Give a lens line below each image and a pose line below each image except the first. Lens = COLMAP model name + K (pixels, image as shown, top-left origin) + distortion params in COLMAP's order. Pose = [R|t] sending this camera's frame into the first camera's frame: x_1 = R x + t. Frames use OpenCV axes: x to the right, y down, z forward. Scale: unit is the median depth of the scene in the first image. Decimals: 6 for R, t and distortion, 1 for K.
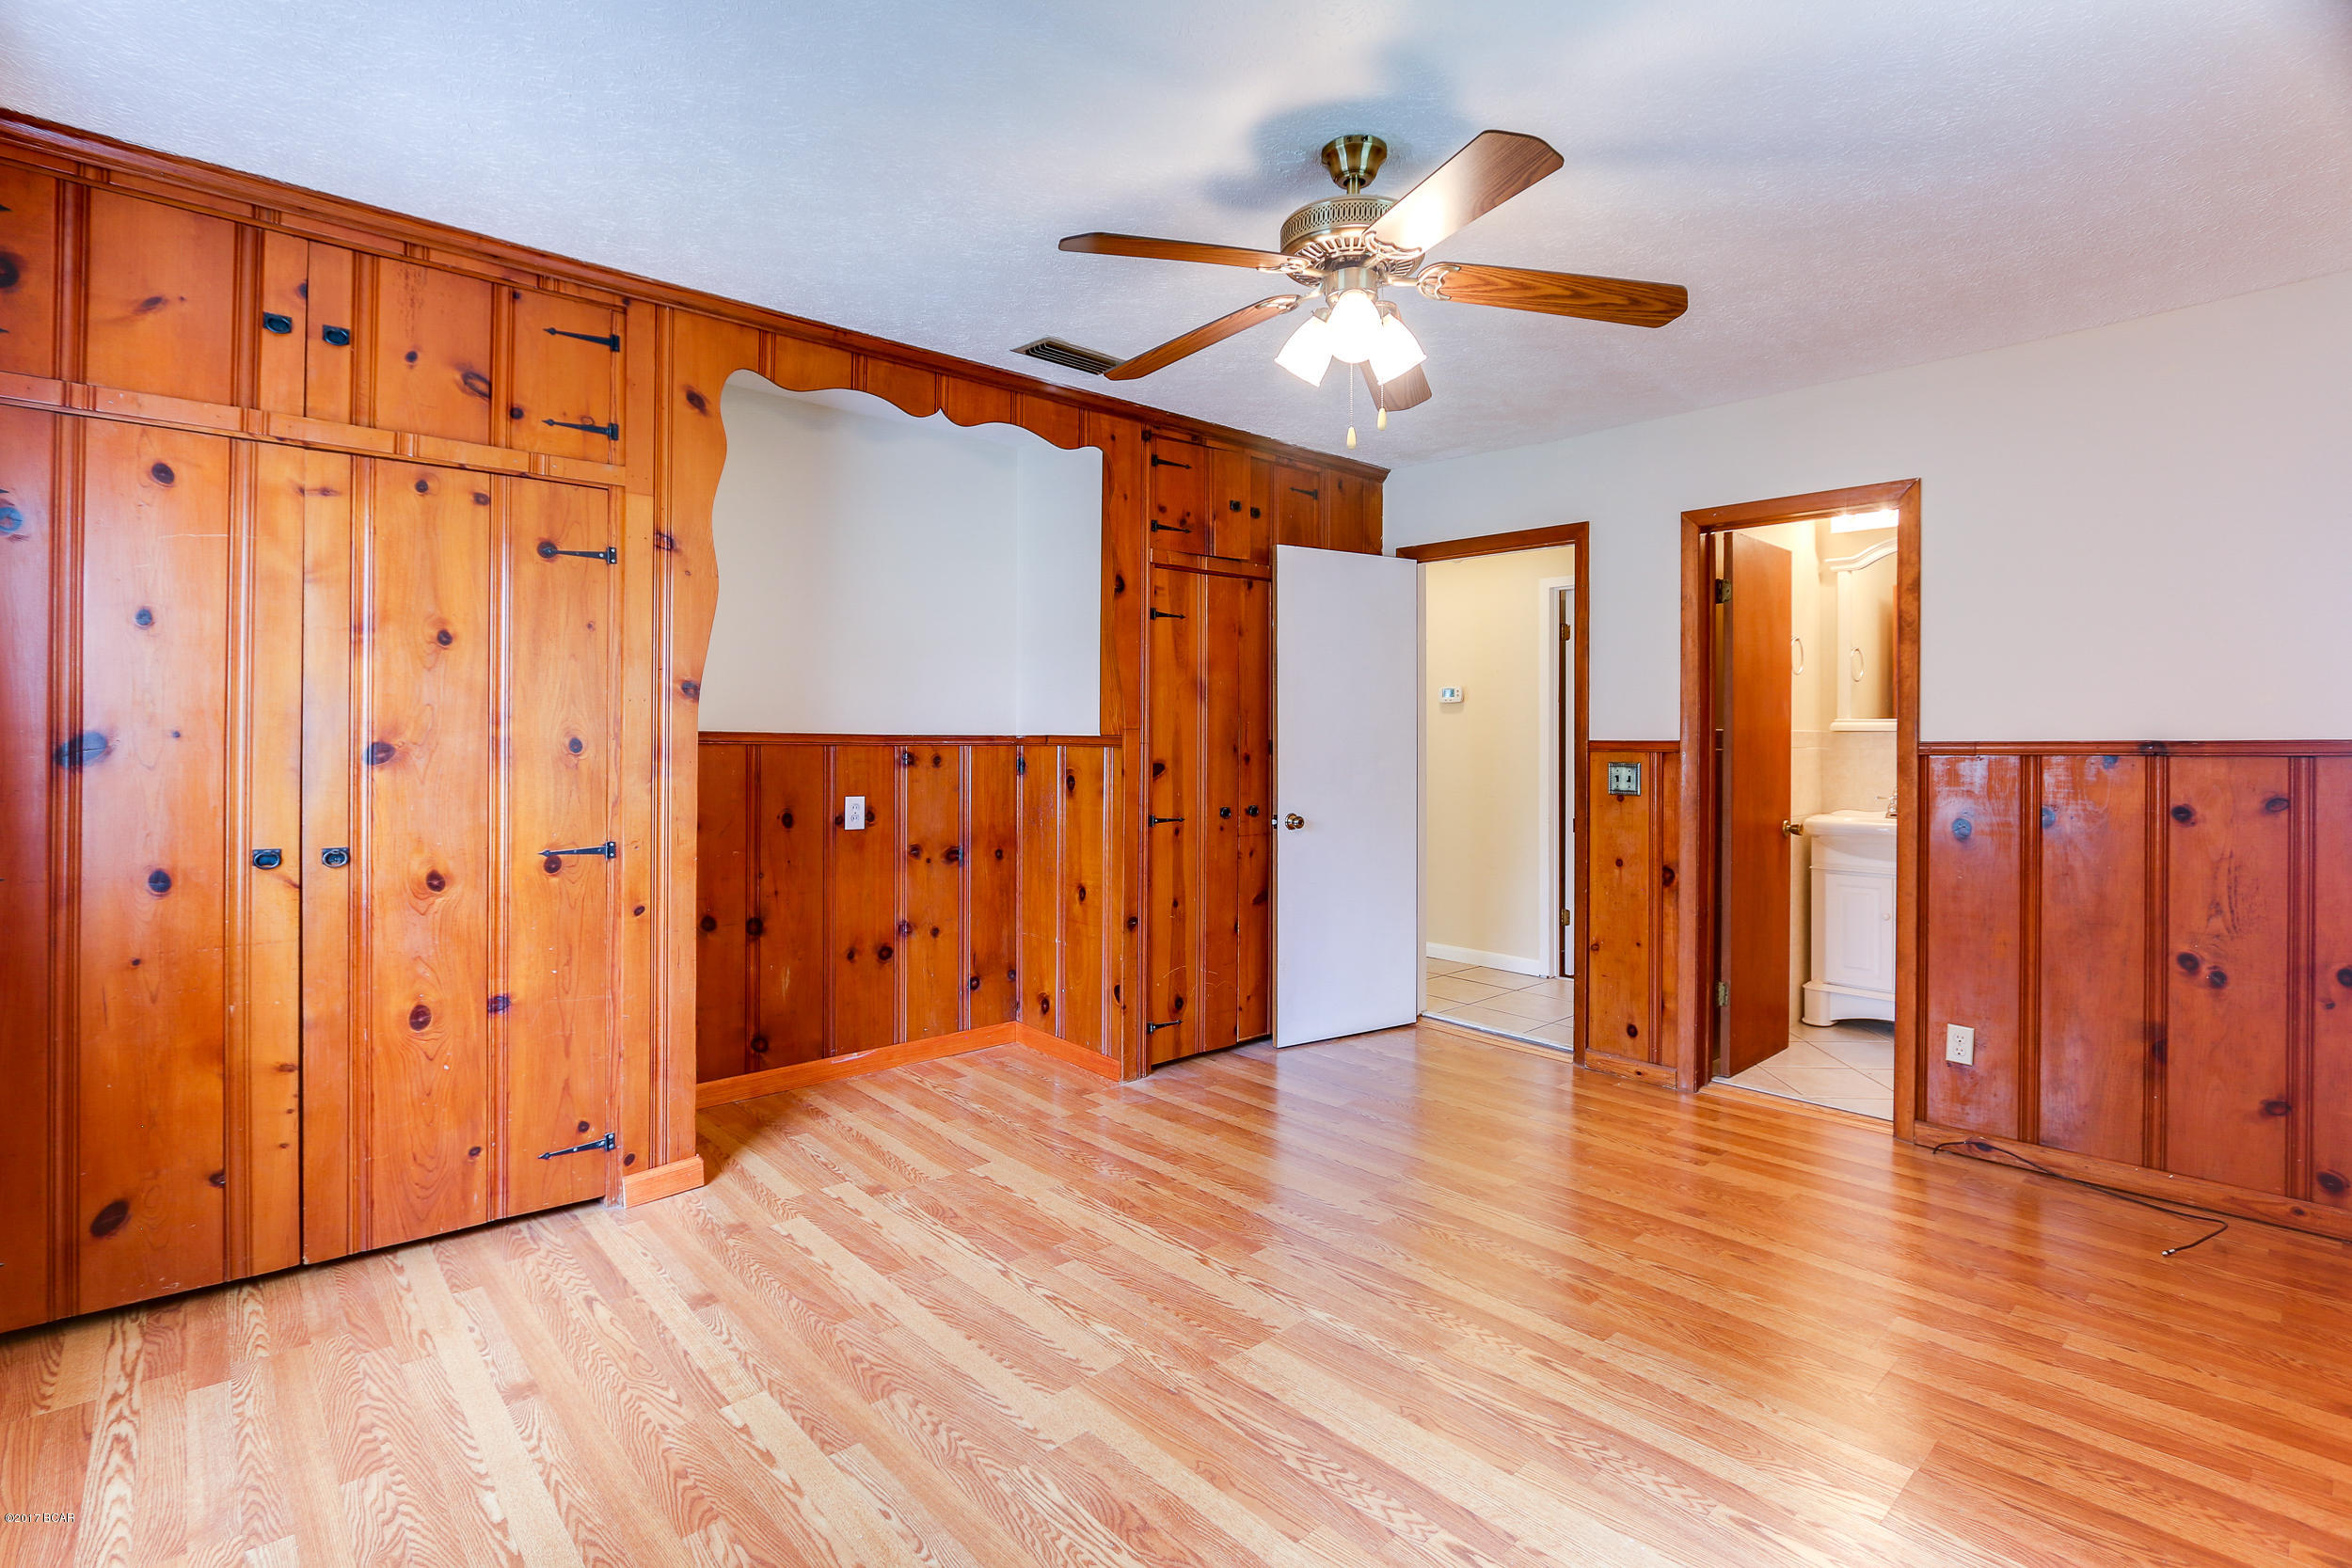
lens RADIAL K [[1100.2, 0, 1161.2], [0, 1100.2, 741.3], [0, 0, 1]] dist [-0.014827, 0.000571]
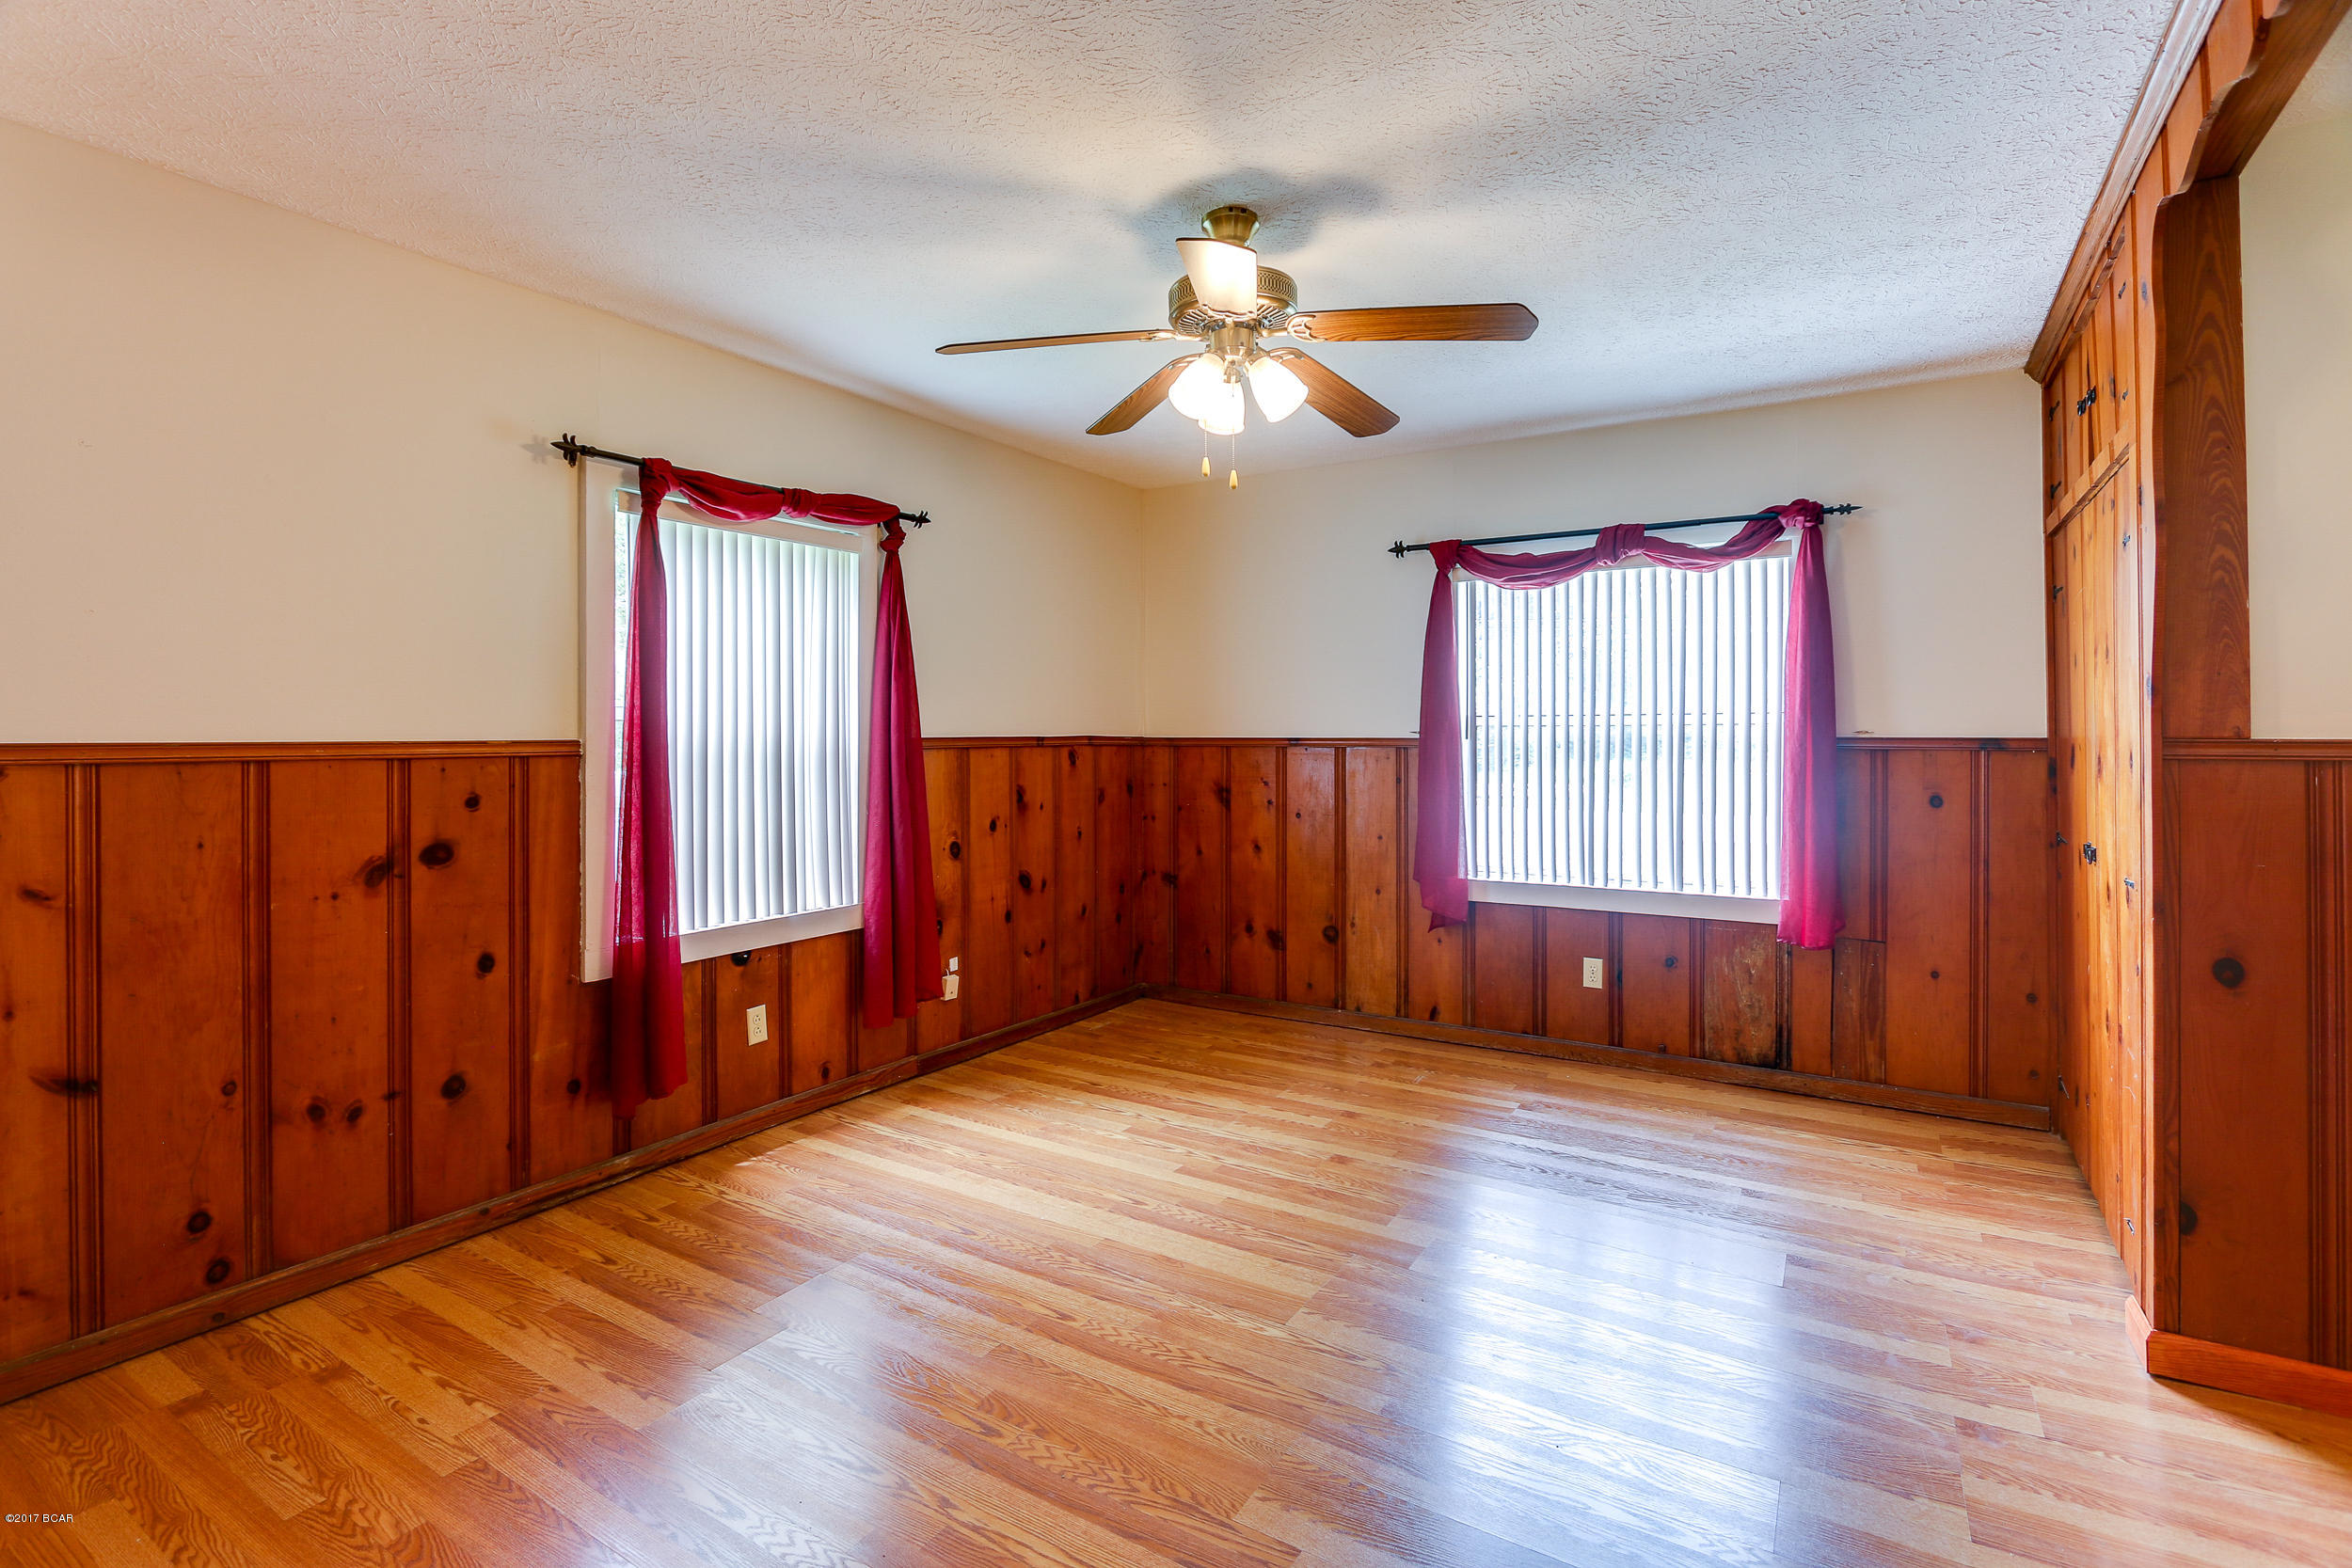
lens RADIAL K [[1100.2, 0, 1161.2], [0, 1100.2, 741.3], [0, 0, 1]] dist [-0.014827, 0.000571]
pose [[-0.962711, -0.002878, -0.270515, 0.456147], [-0.002908, 0.999996, -0.000290, -0.009987], [0.270515, 0.000507, -0.962716, 1.713812]]
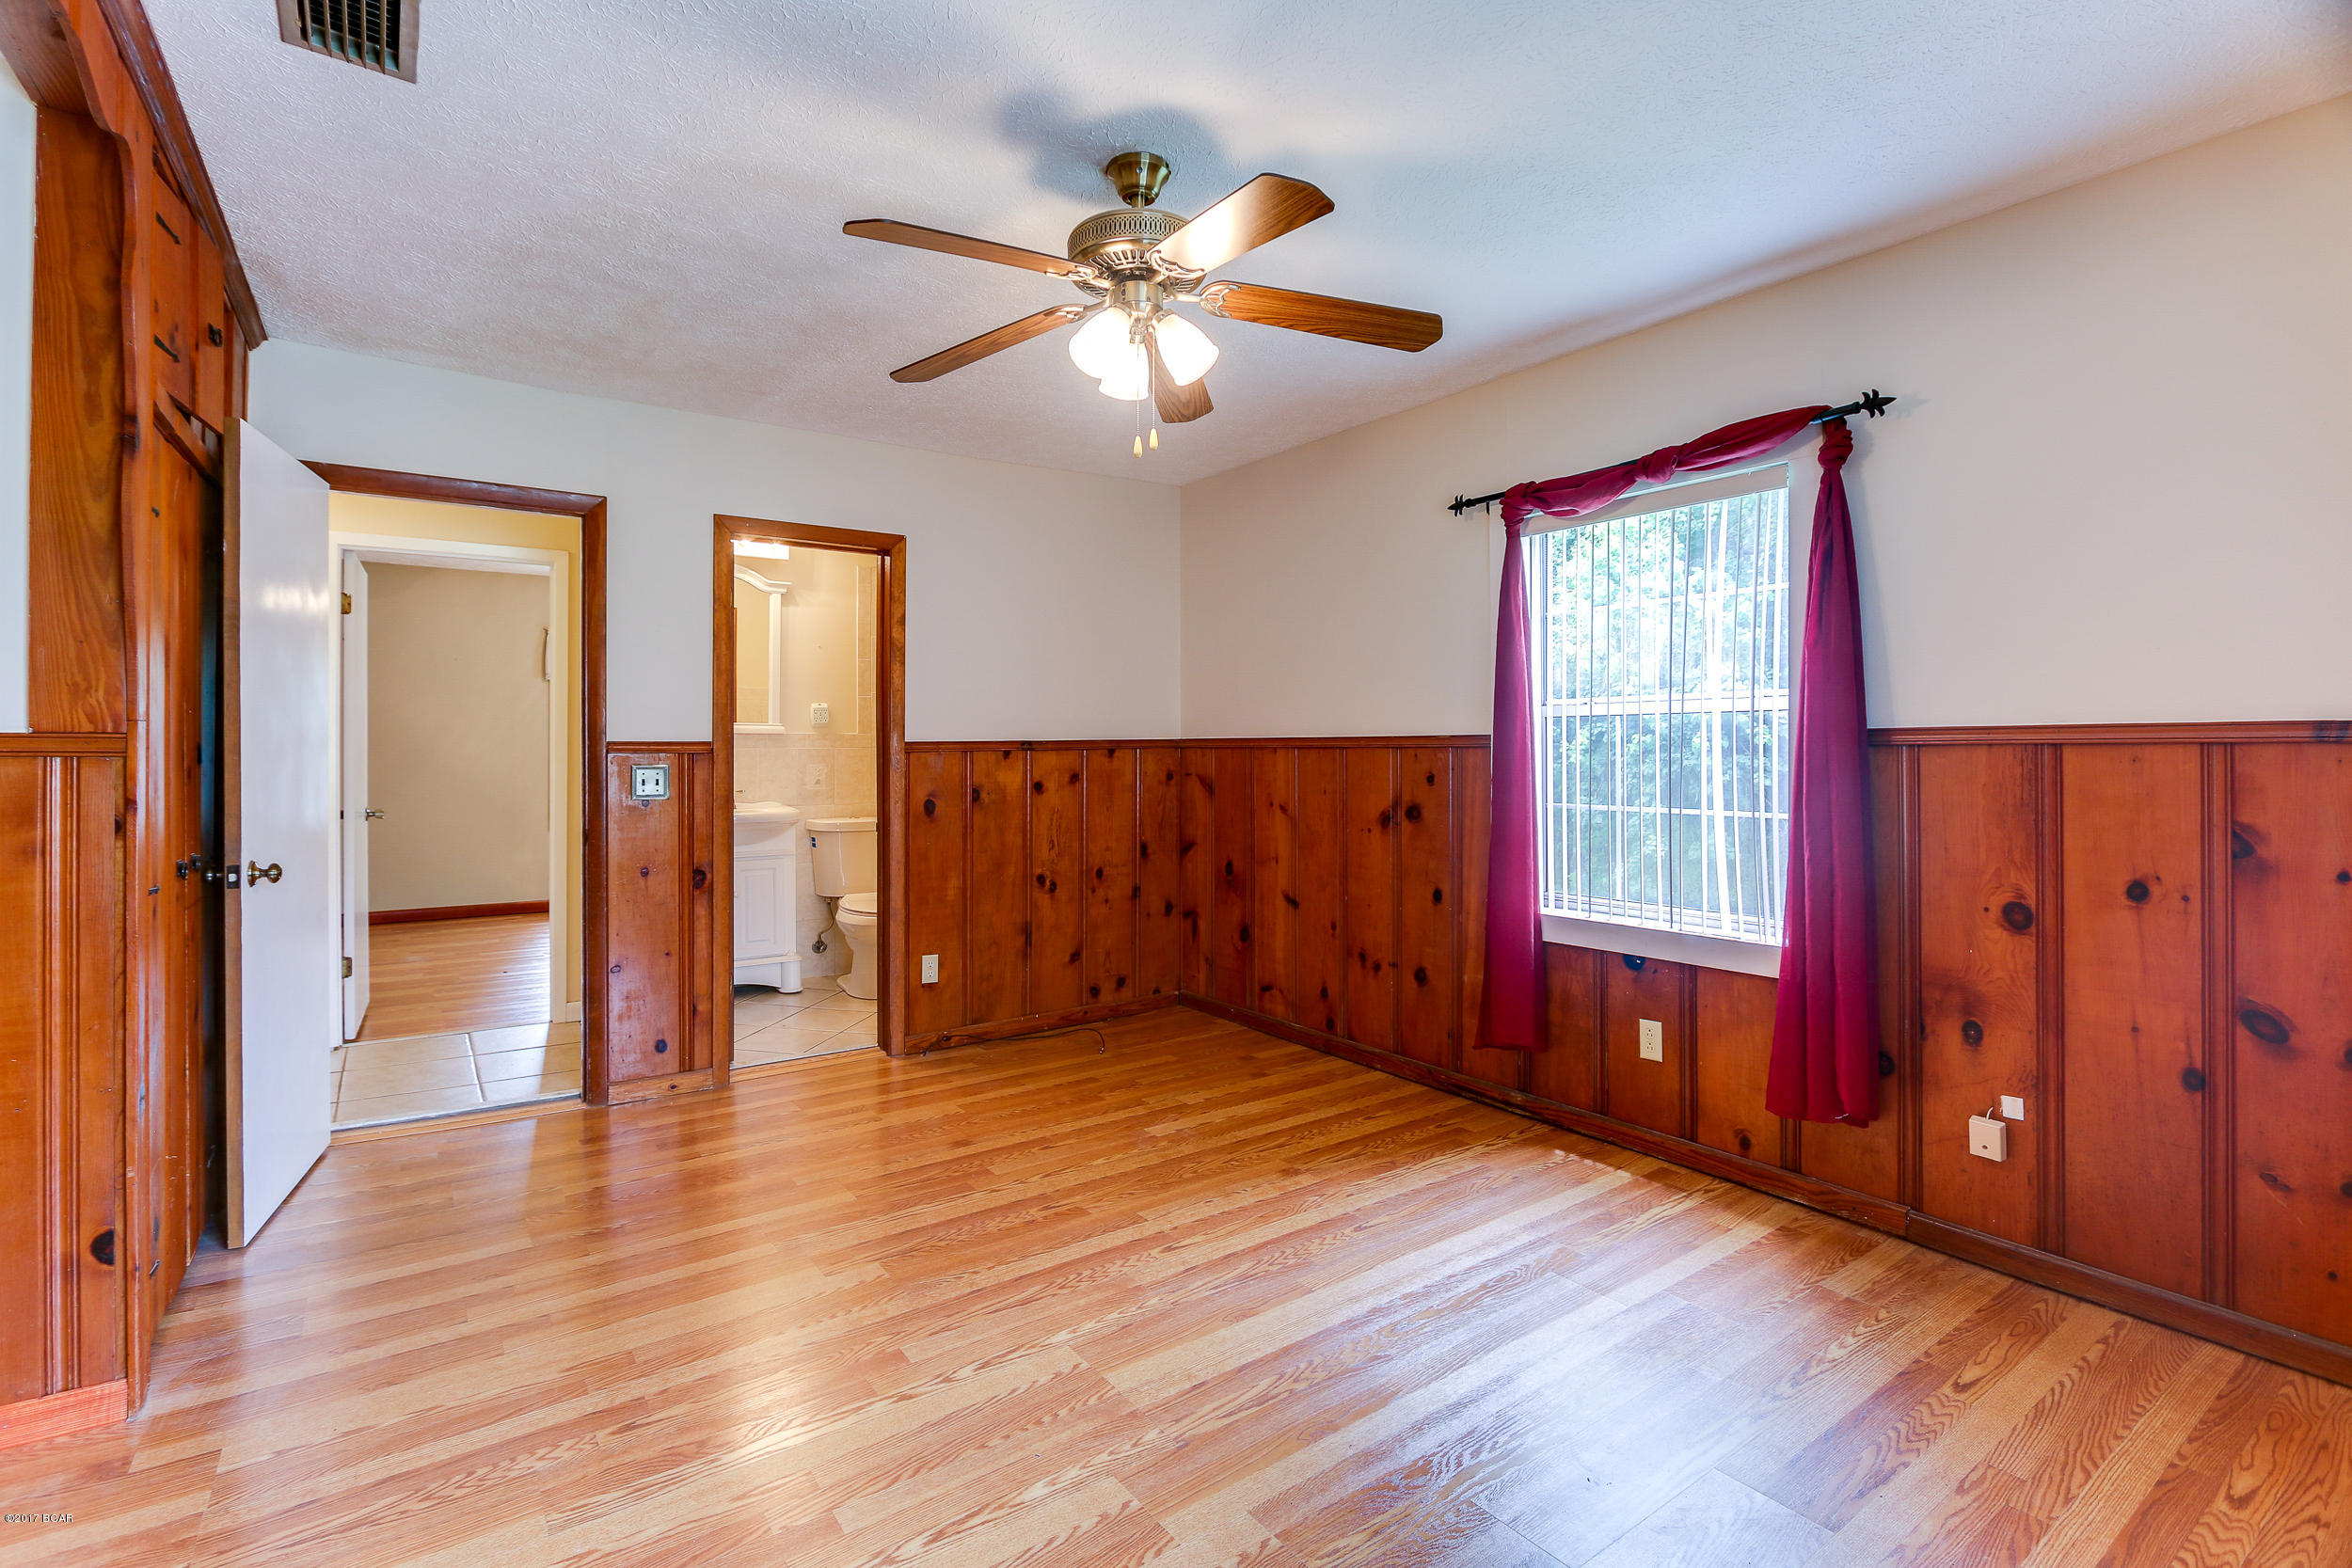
lens RADIAL K [[1089.9, 0, 1151.1], [0, 1089.9, 748.9], [0, 0, 1]] dist [-0.013551, 0.000421]
pose [[0.124572, -0.007959, 0.992179, -0.704963], [0.000505, 0.999968, 0.007958, -0.002876], [-0.992210, -0.000490, 0.124572, 0.713773]]
